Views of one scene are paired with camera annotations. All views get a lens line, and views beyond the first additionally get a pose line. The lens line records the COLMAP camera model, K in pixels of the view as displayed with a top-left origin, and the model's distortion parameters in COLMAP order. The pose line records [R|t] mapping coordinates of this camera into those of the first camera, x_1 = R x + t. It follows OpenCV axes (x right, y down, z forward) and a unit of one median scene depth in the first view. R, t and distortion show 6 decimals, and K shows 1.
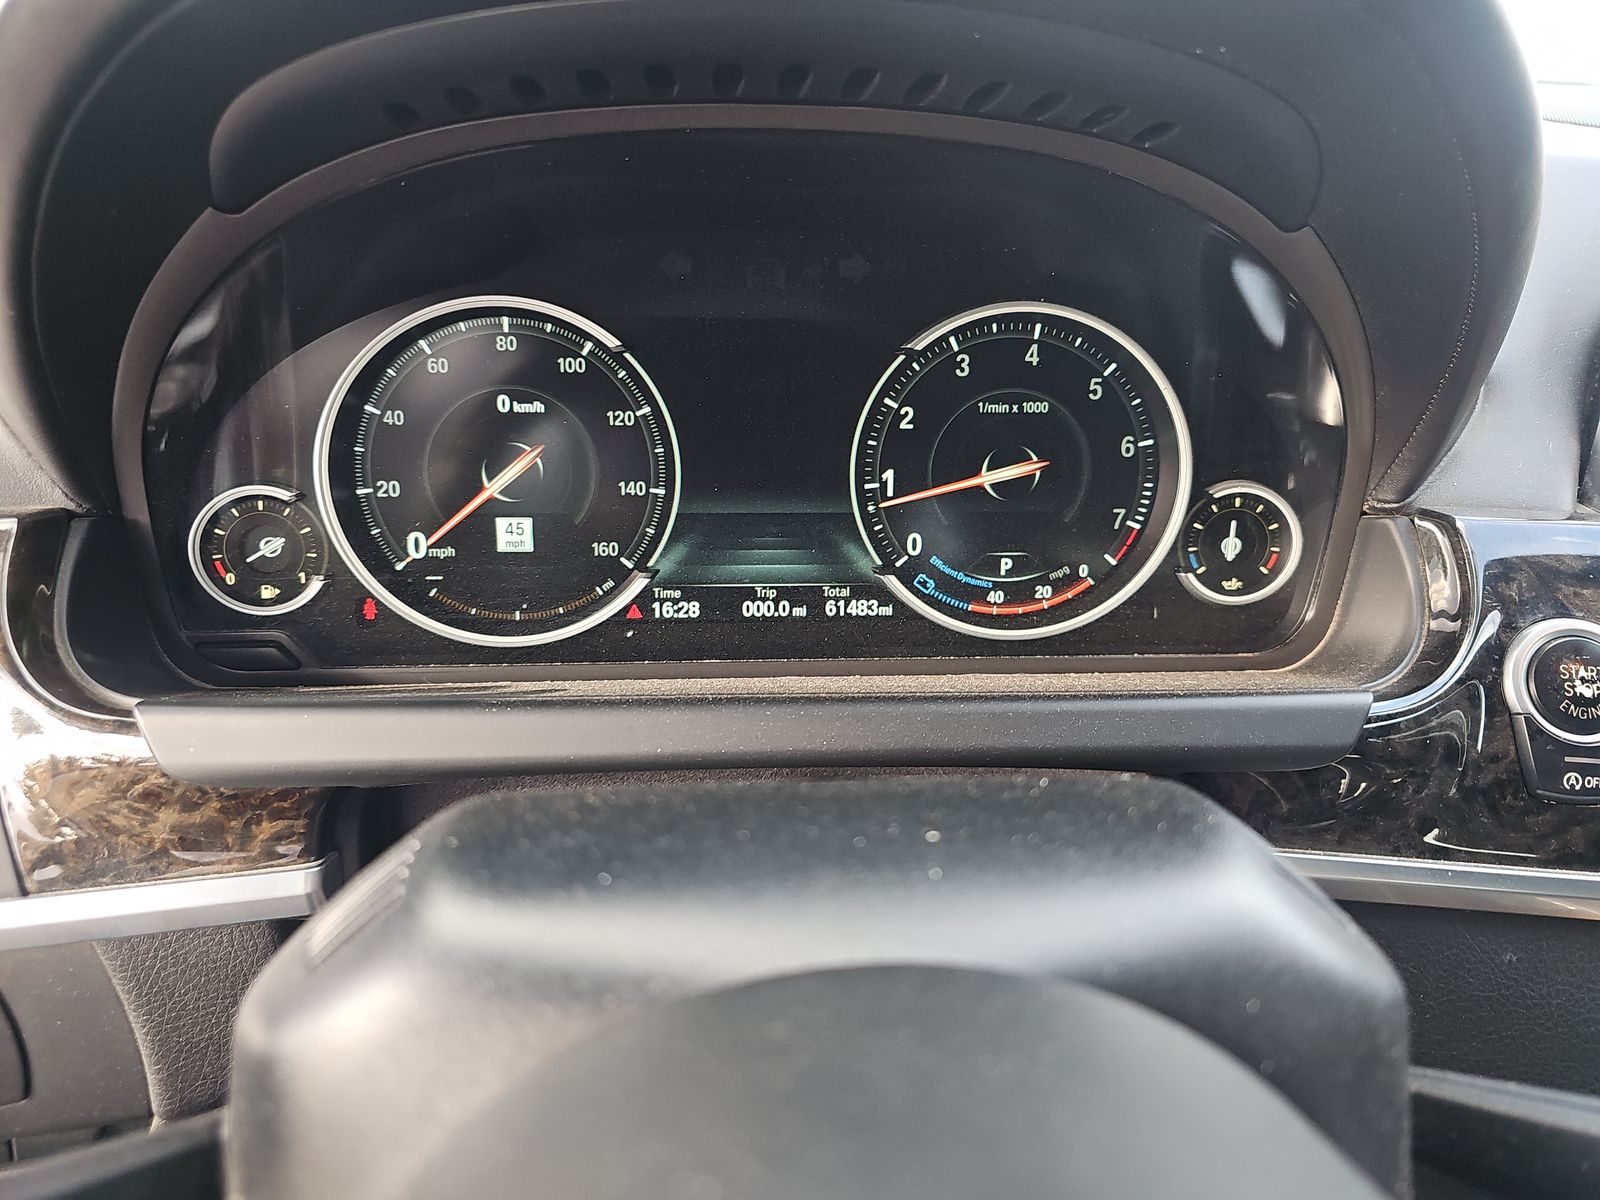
lens RADIAL K [[1057.1, 0, 800.0], [0, 1057.1, 600.0], [0, 0, 1]] dist [-0.005714, -0.023588]
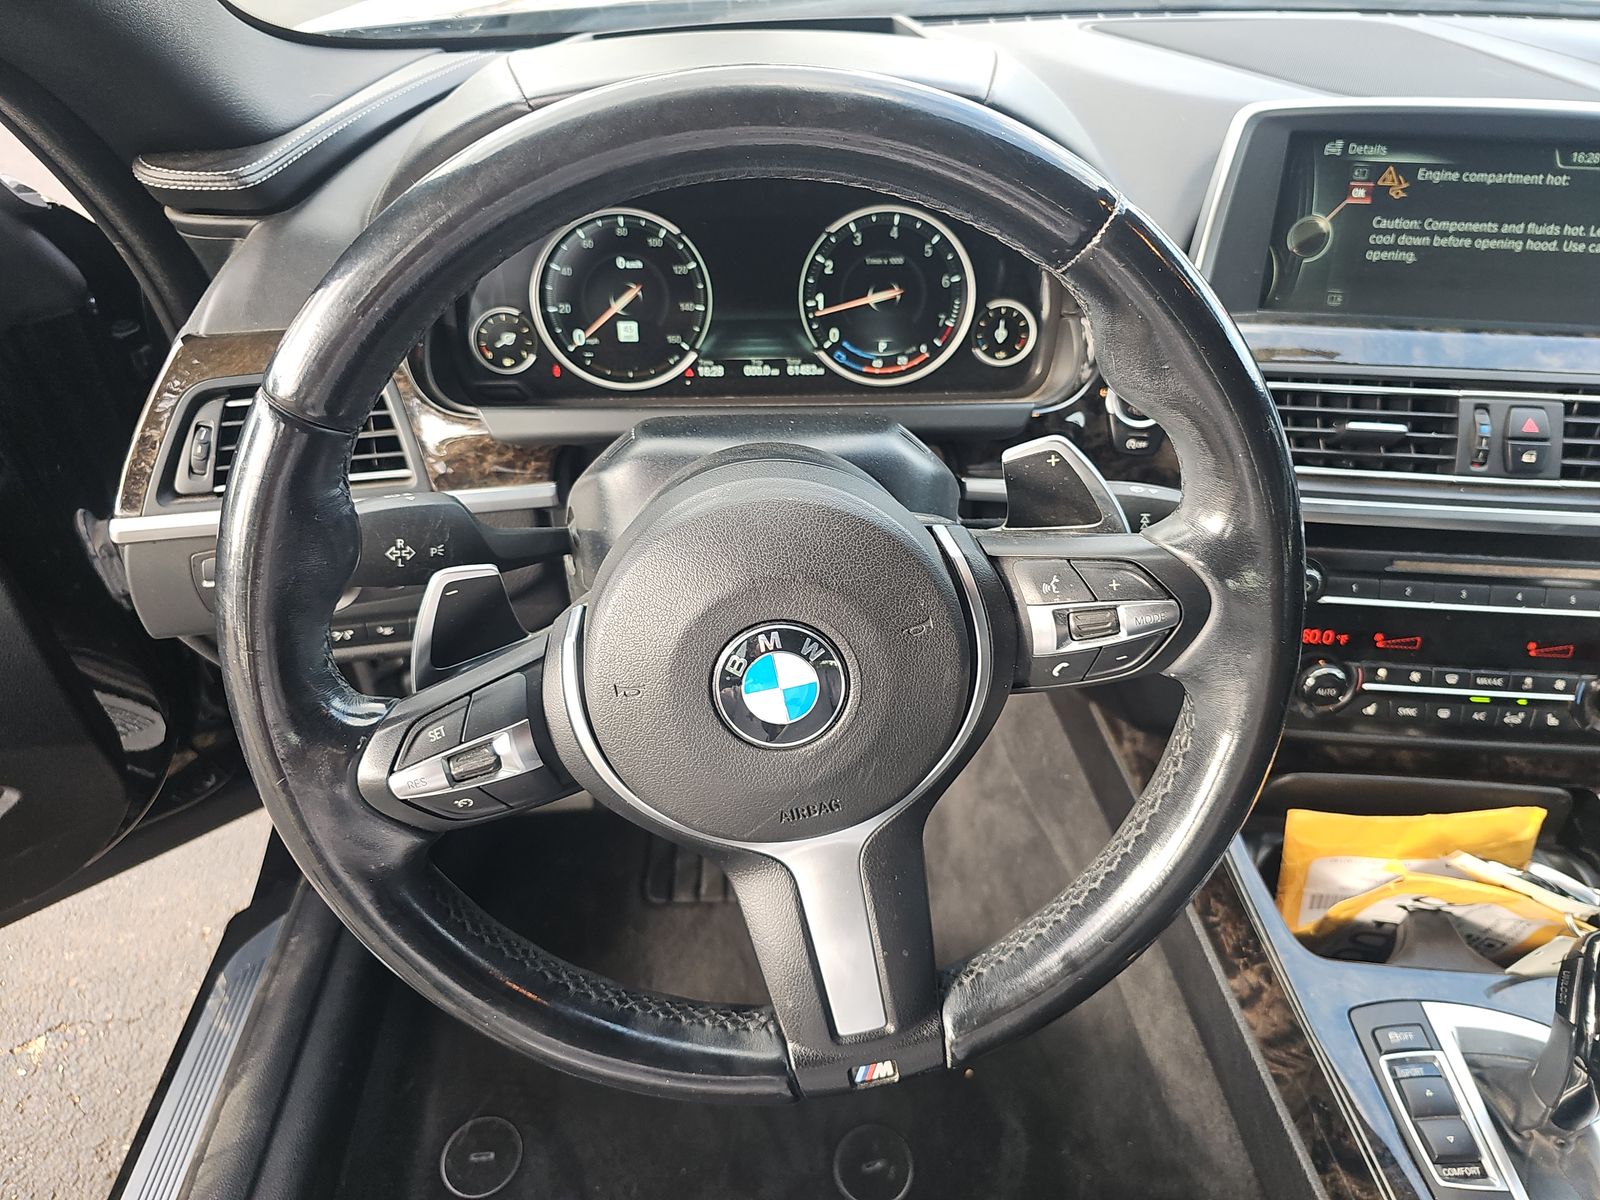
lens RADIAL K [[1057.1, 0, 800.0], [0, 1057.1, 600.0], [0, 0, 1]] dist [-0.005714, -0.023588]
pose [[0.999884, -0.006663, -0.013711, 0.071002], [0.008889, 0.985521, 0.169319, 0.097253], [0.012384, -0.169421, 0.985466, -0.987654]]
